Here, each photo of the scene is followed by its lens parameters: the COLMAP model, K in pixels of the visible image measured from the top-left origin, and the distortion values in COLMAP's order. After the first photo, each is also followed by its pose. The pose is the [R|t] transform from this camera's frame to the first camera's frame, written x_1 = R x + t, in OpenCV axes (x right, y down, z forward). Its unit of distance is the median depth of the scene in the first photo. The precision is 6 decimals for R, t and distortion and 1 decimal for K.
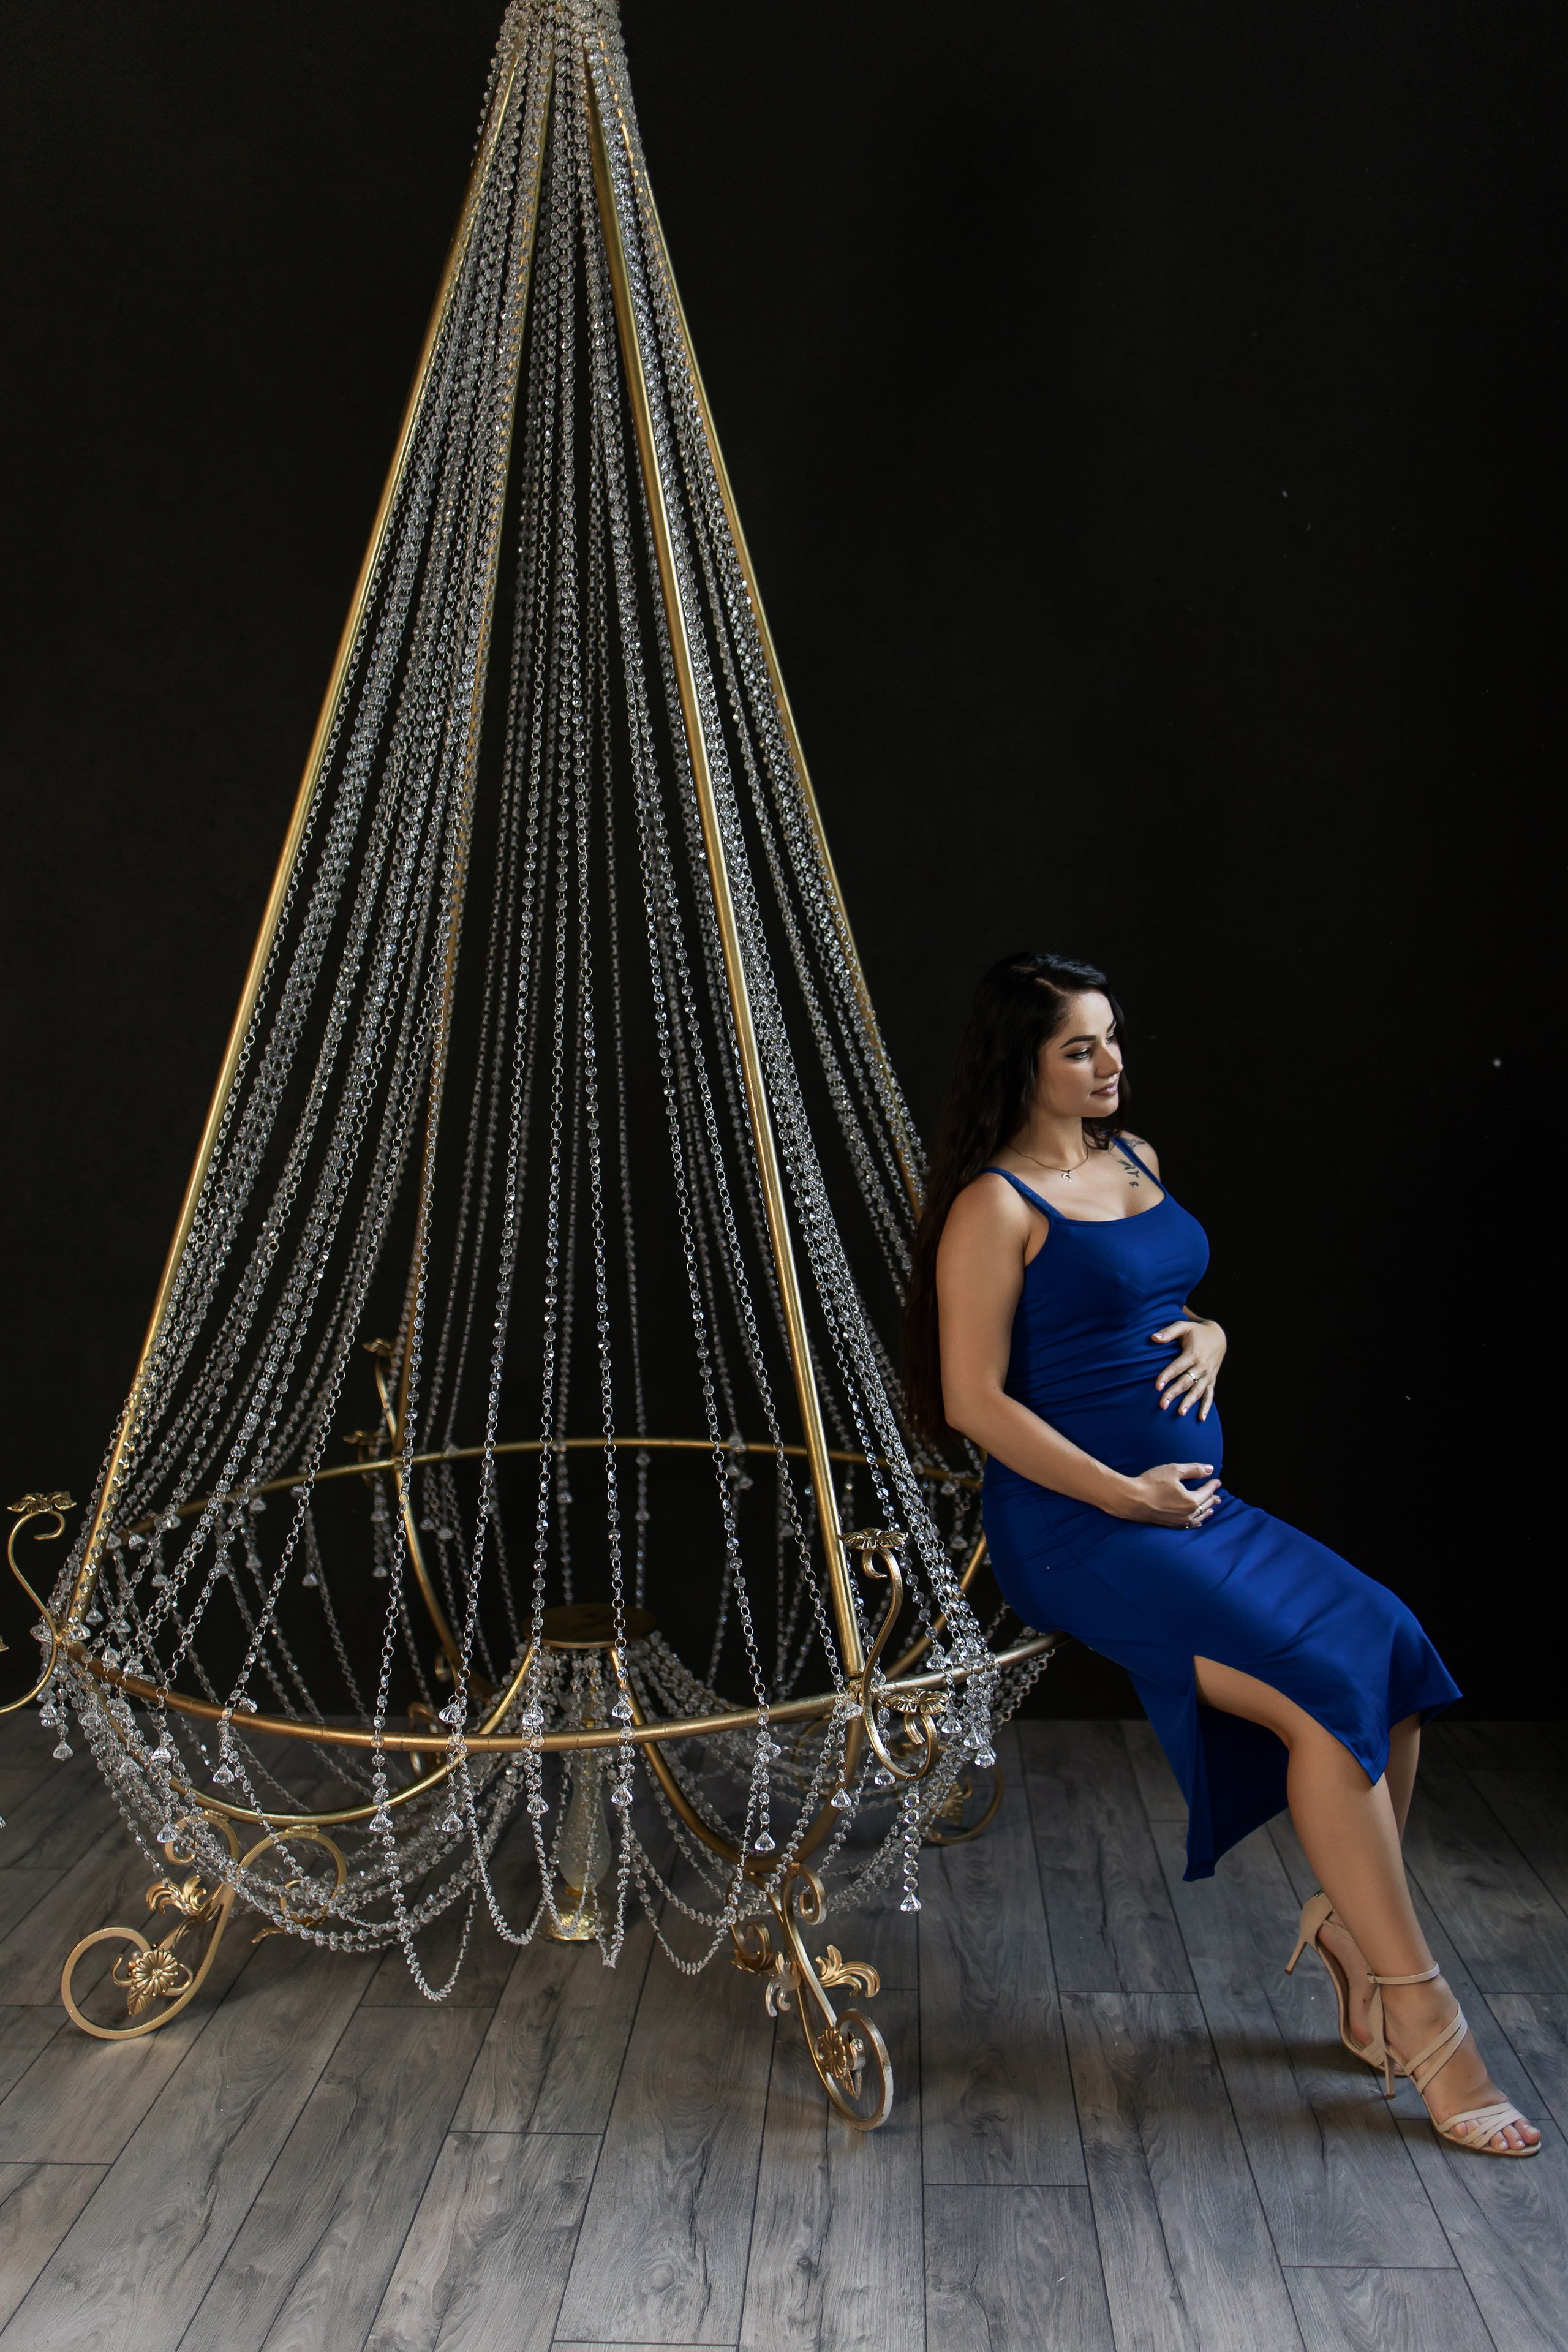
lens RADIAL K [[2367.2, 0, 774.7], [0, 2367.2, 1143.4], [0, 0, 1]] dist [0.030858, -0.049541]
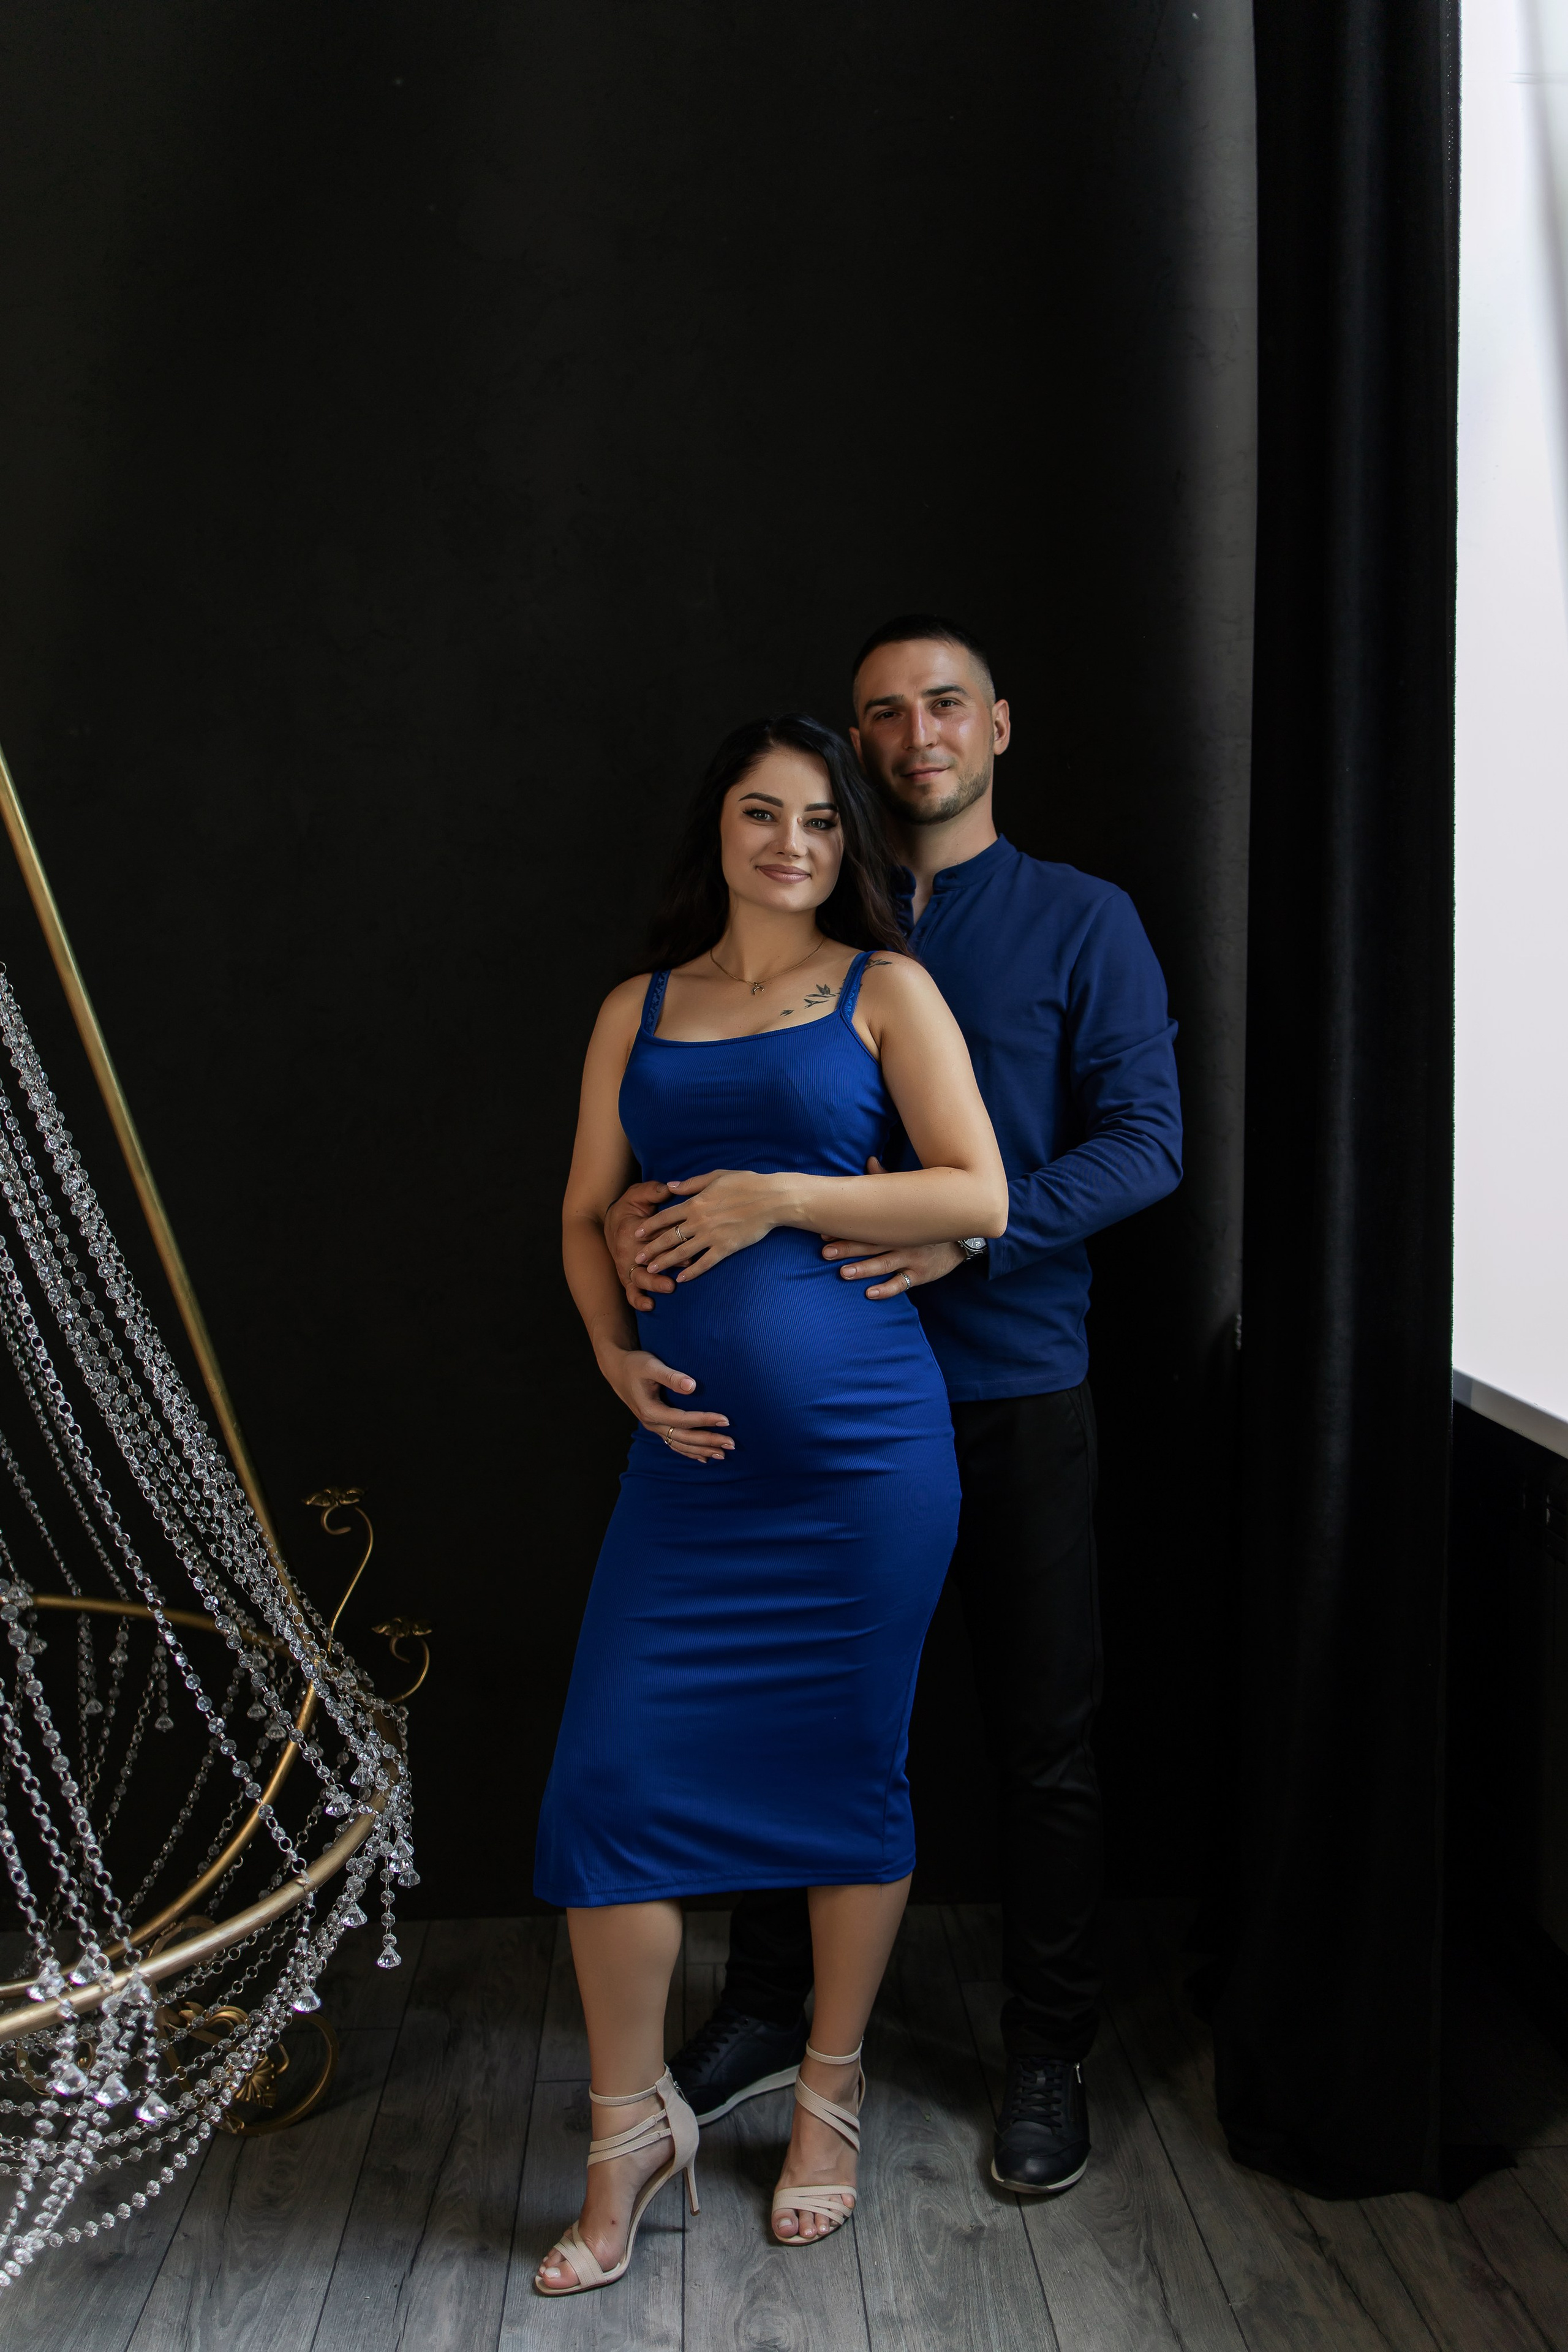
lens RADIAL K [[2343.8, 0, 774.4], [0, 2343.8, 1142.3], [0, 0, 1]] dist [-0.002489, 0.009526]
pose [[0.996232, -0.011534, 0.085952, 0.224371], [0.011680, 0.999931, -0.001195, -0.022517], [-0.085933, 0.002194, 0.996299, 0.306839]]
